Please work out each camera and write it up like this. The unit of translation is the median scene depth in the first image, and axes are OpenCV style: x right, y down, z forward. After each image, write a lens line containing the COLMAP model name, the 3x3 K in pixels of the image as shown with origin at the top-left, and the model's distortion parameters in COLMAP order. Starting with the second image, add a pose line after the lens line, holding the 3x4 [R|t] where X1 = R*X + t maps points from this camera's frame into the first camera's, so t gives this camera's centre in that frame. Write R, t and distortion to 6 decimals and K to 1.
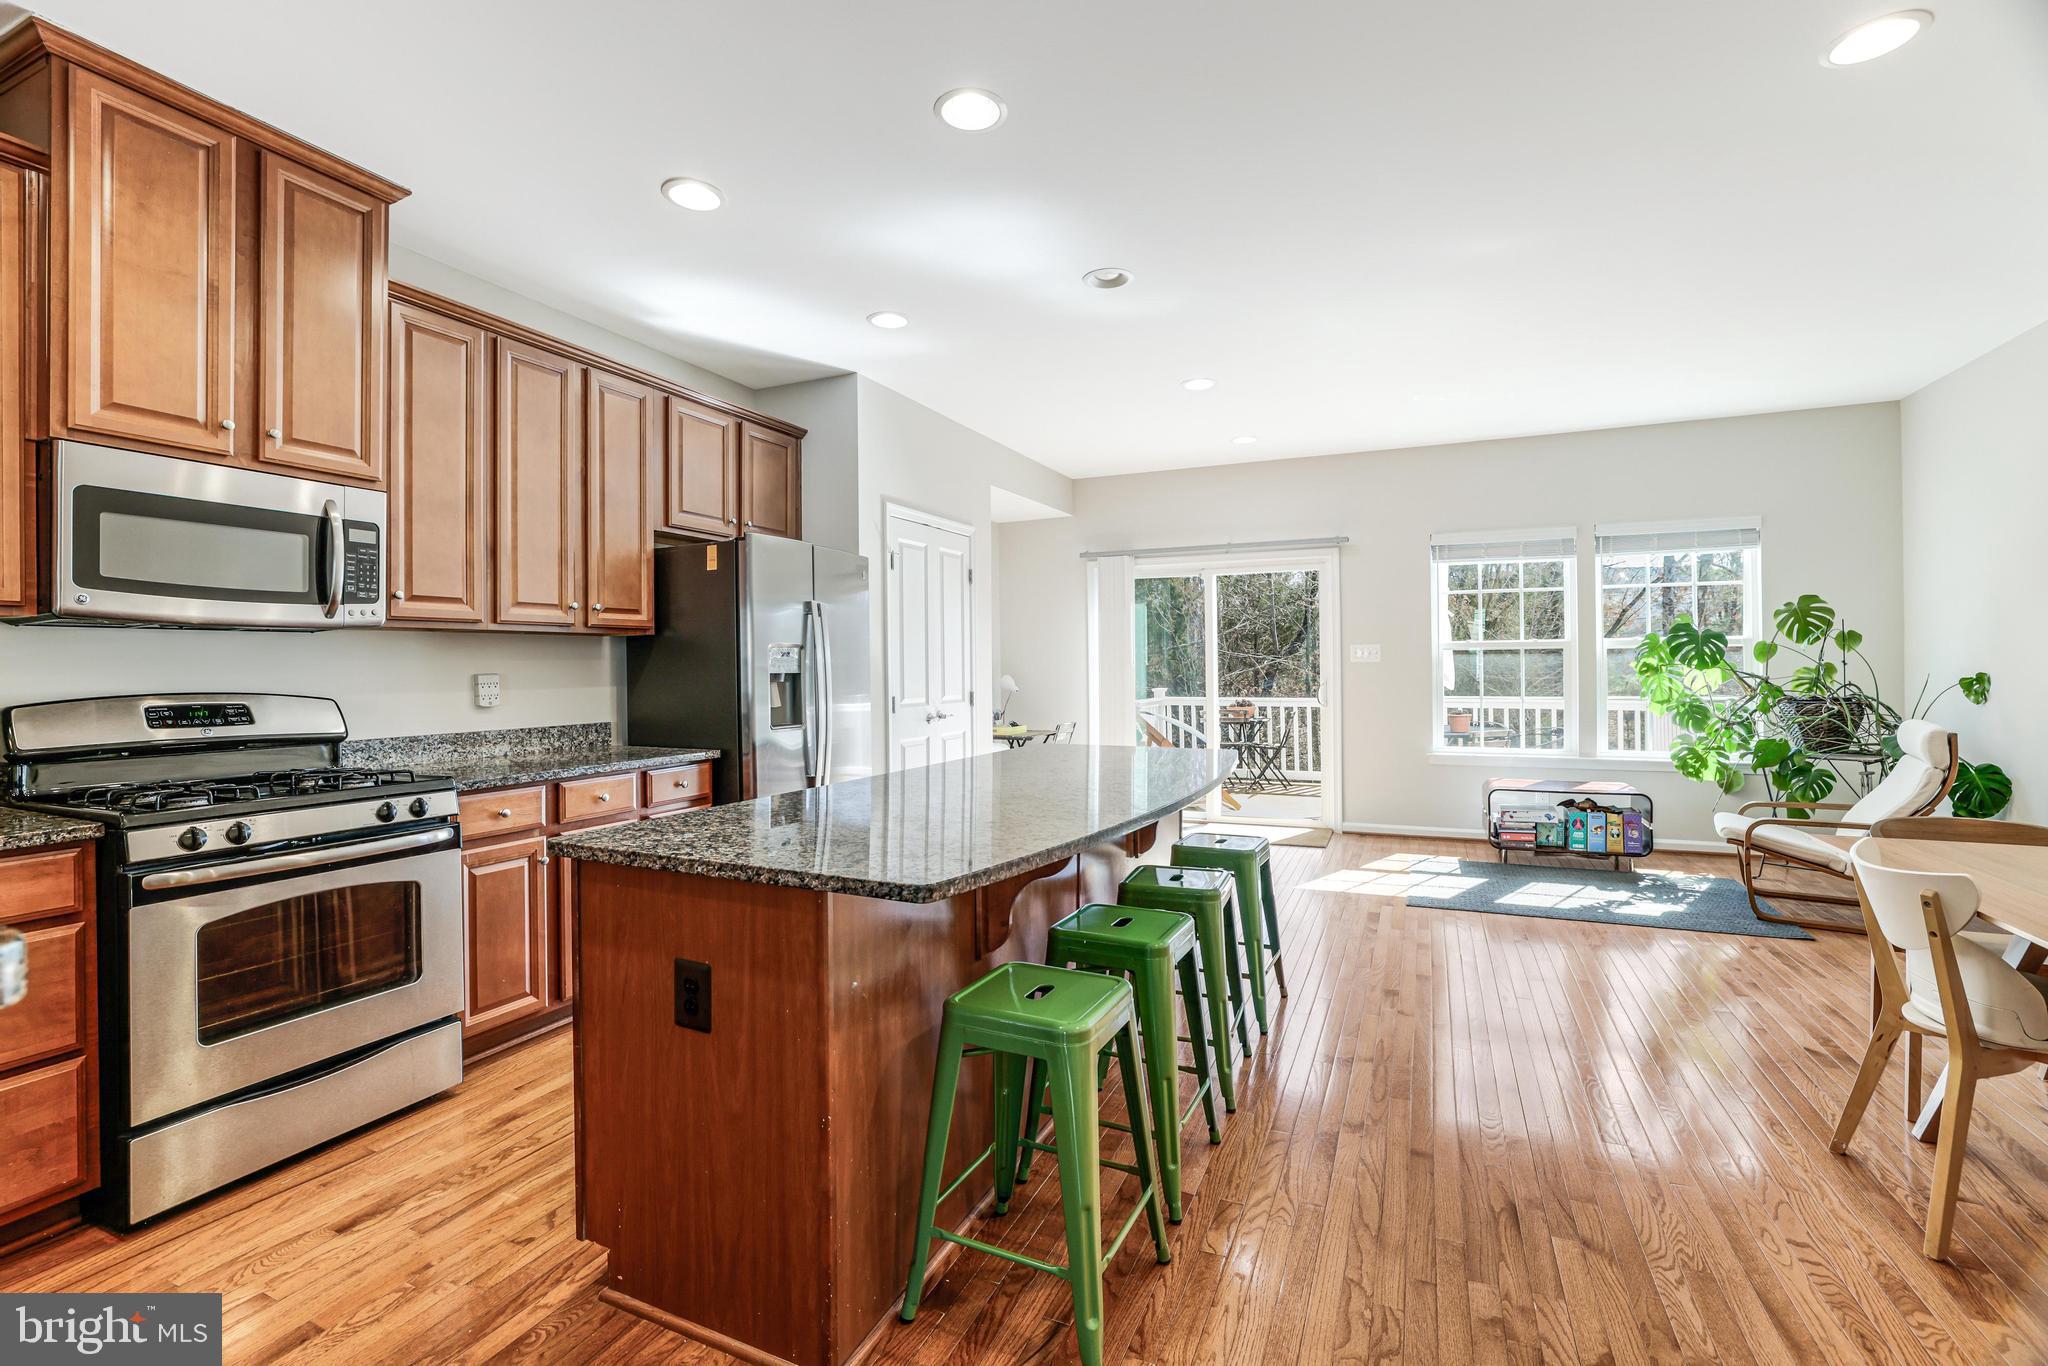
lens RADIAL K [[913.8, 0, 971.1], [0, 913.8, 665.2], [0, 0, 1]] dist [-0.052431, 0.000396]
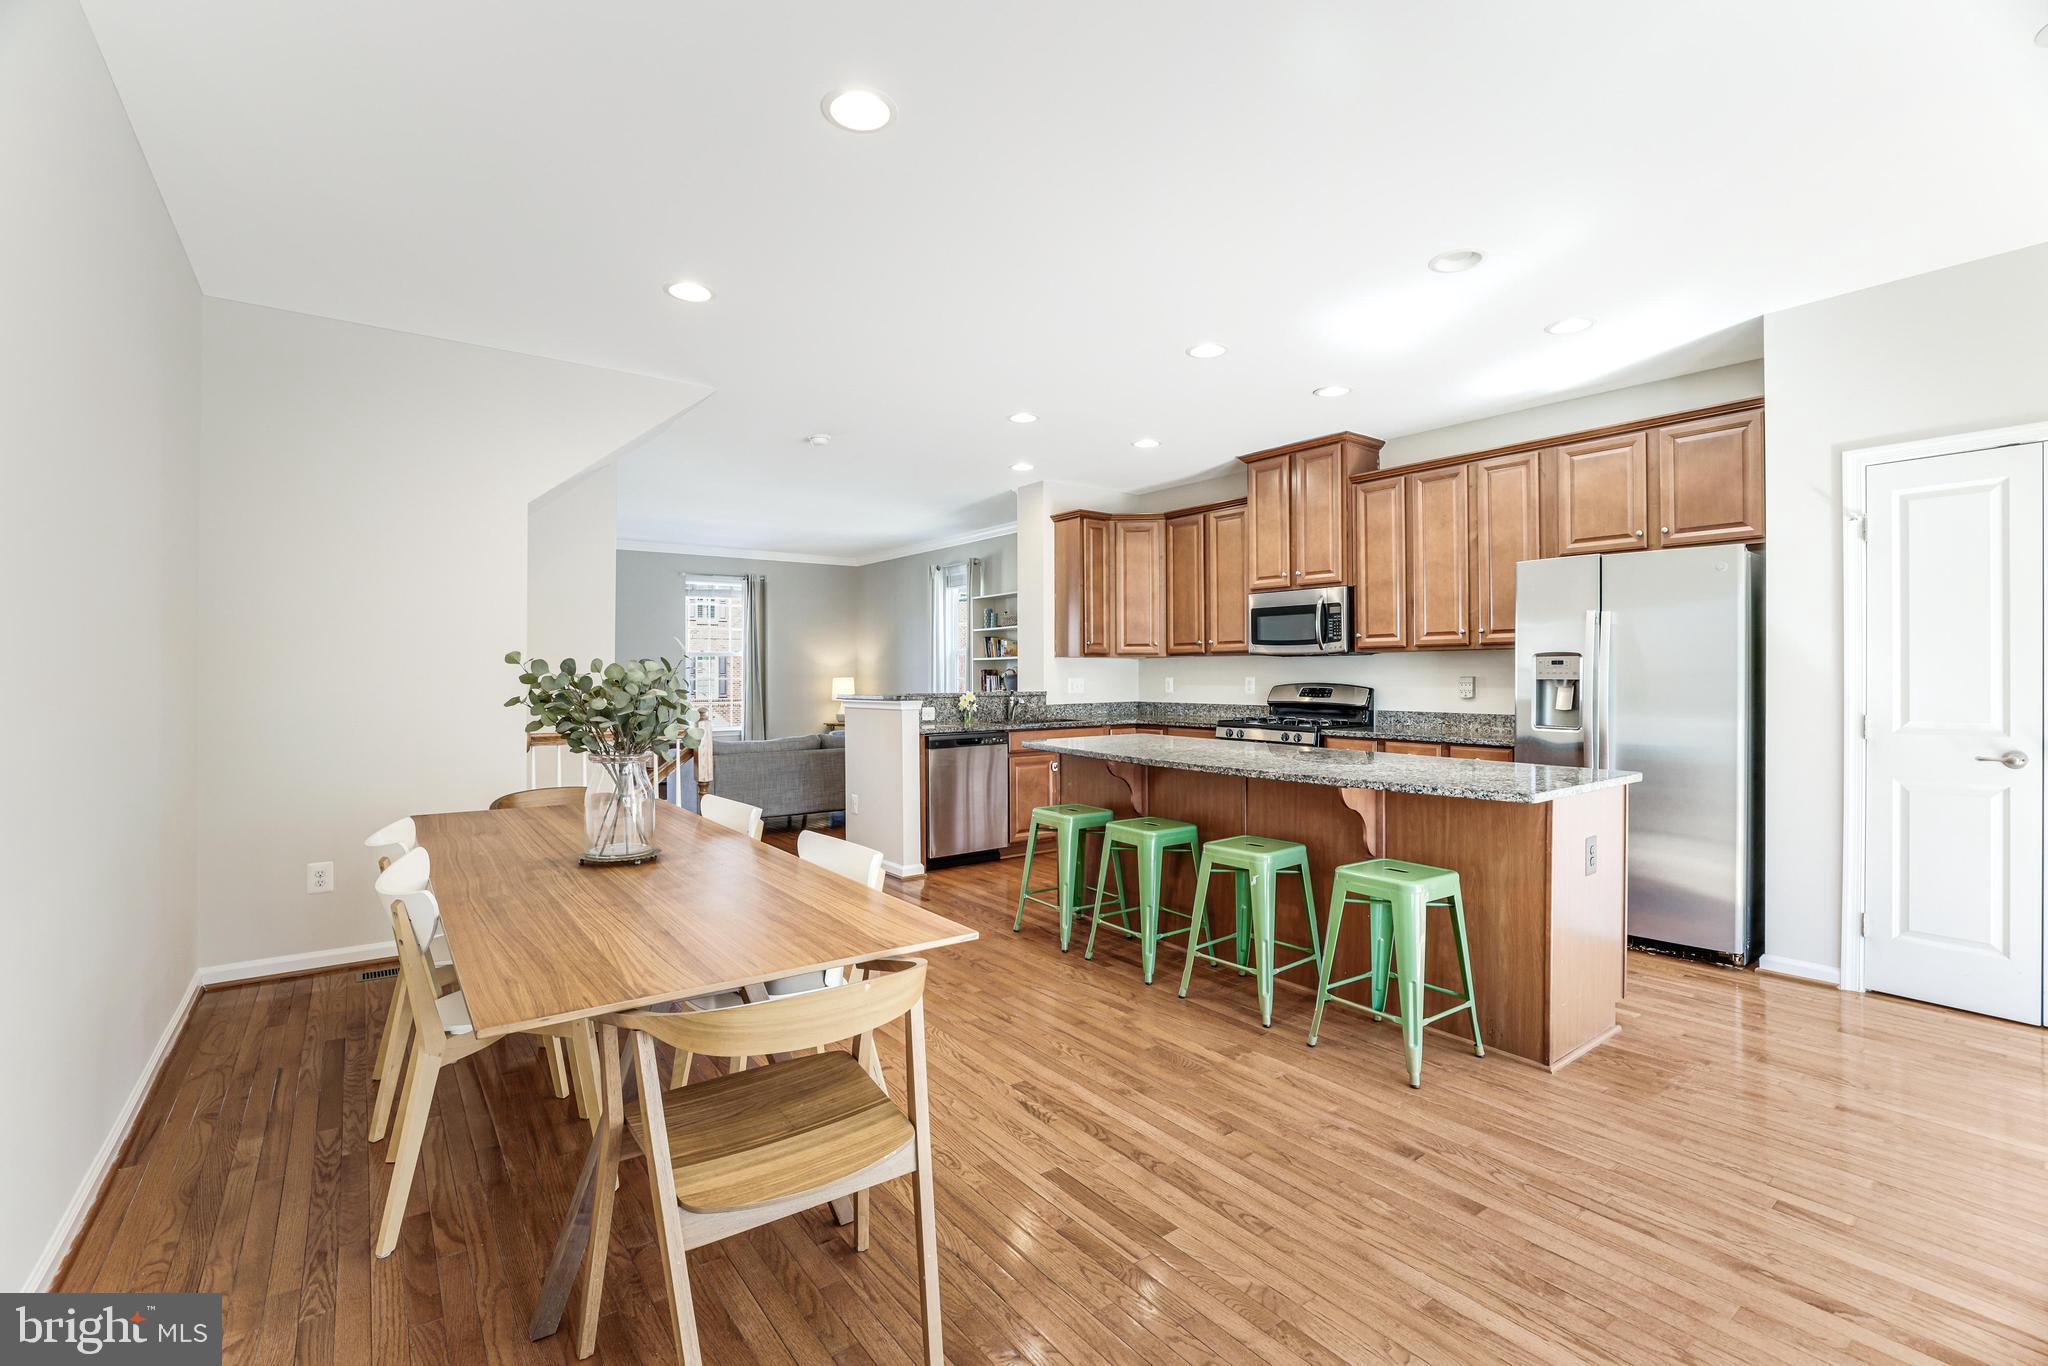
lens RADIAL K [[909.4, 0, 1036.6], [0, 909.4, 668.1], [0, 0, 1]] dist [-0.001110, 0.000336]
pose [[-0.440992, 0.006264, -0.897489, 0.910026], [0.007127, 0.999969, 0.003477, -0.012137], [0.897483, -0.004863, -0.441023, 0.779870]]
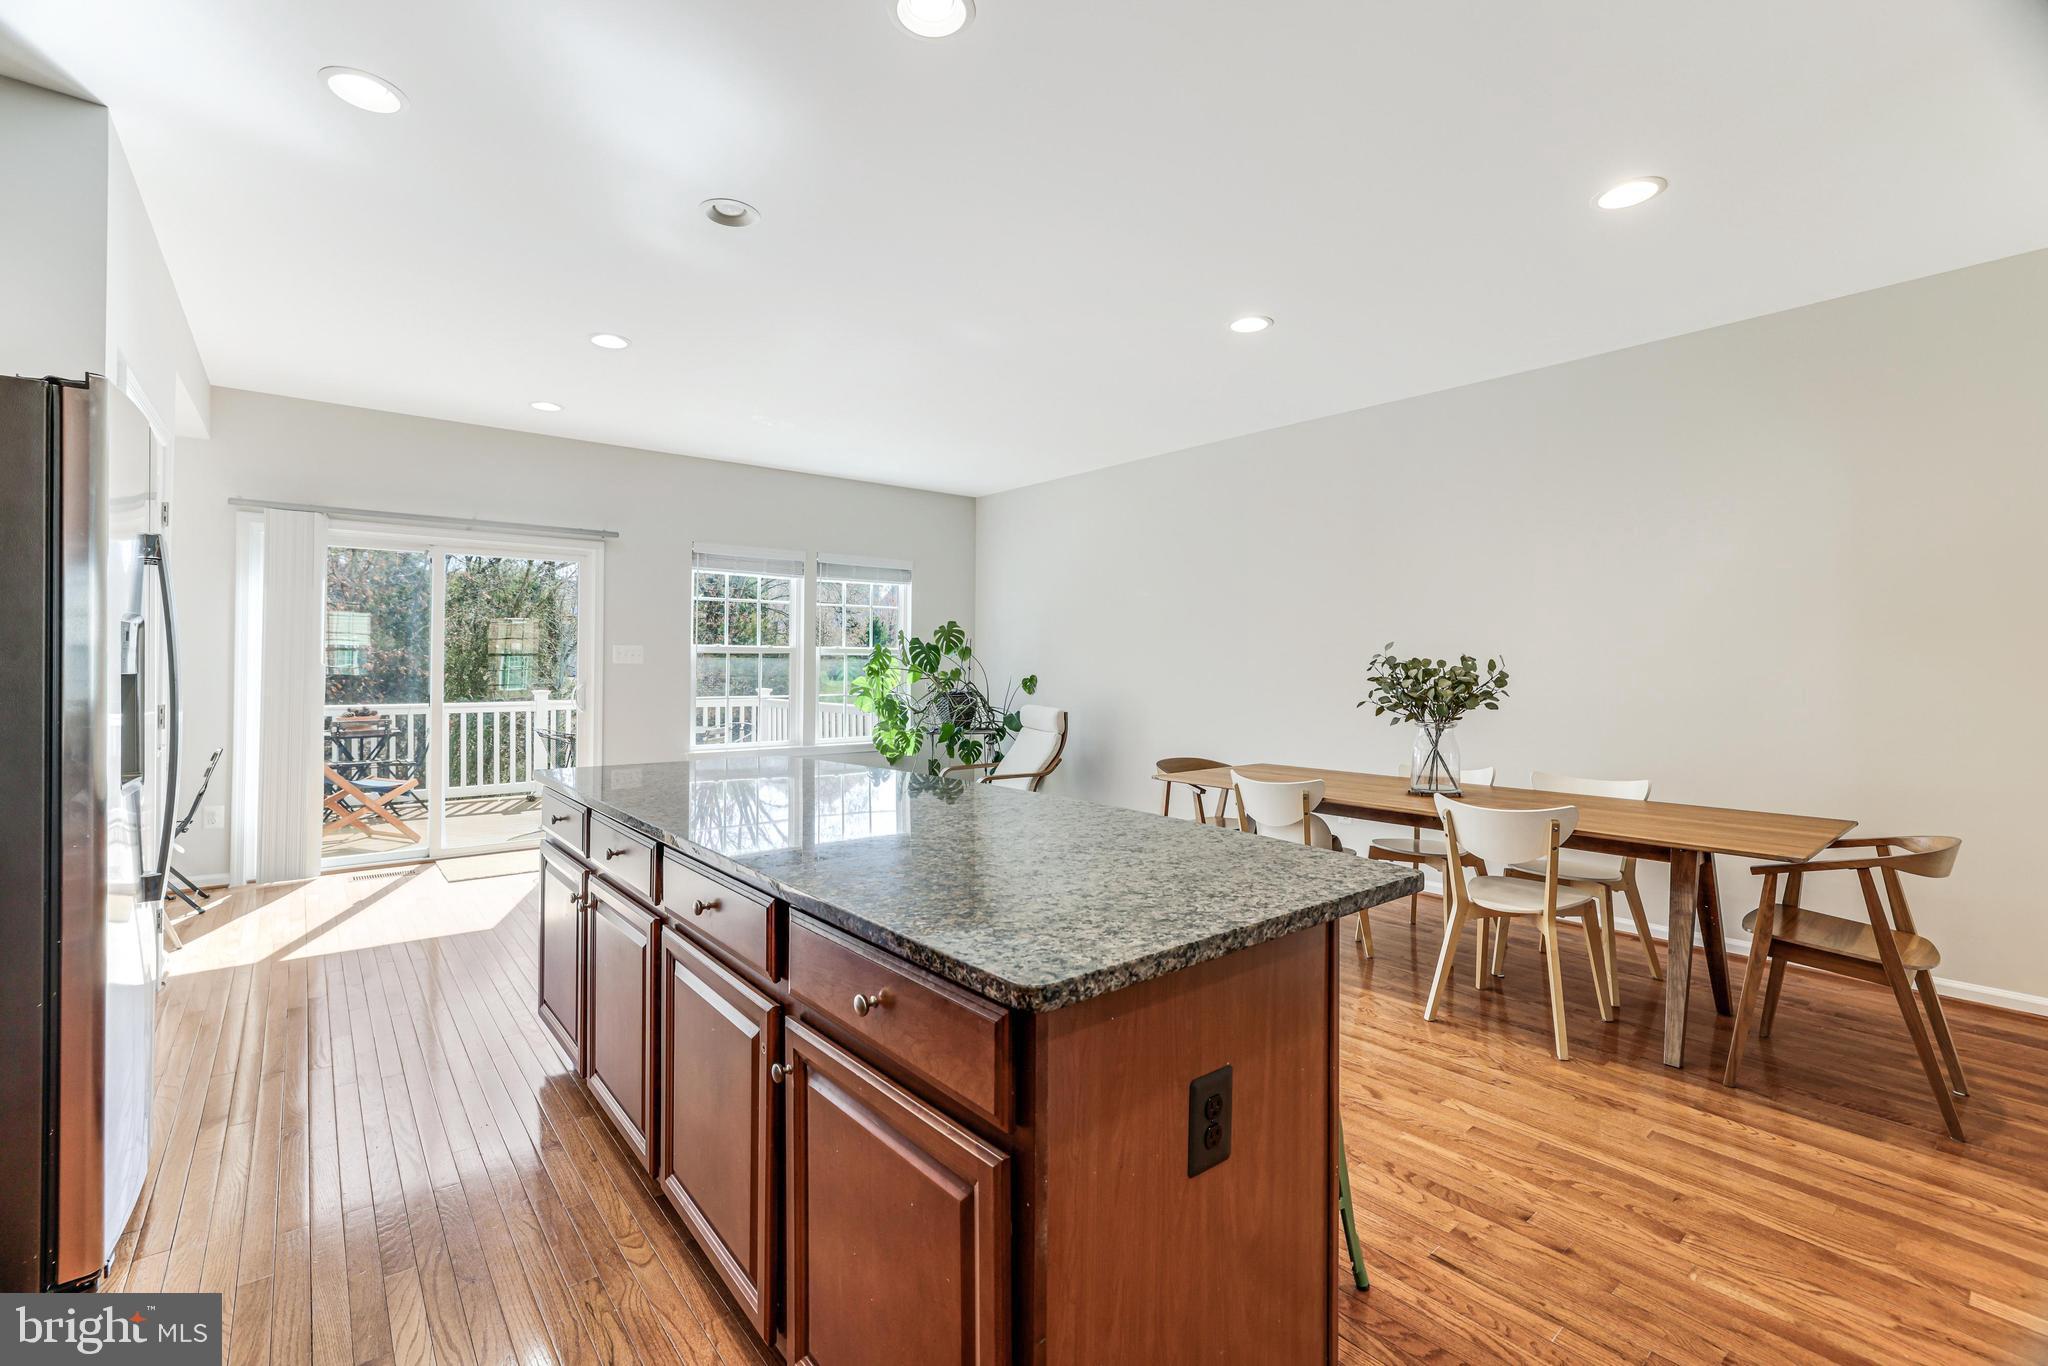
lens RADIAL K [[900.2, 0, 1013.9], [0, 900.2, 654.0], [0, 0, 1]] dist [-0.001268, 0.000043]
pose [[0.421605, 0.021312, 0.906529, -0.377569], [-0.009707, 0.999773, -0.018990, 0.001325], [-0.906727, -0.000793, 0.421716, 0.303352]]
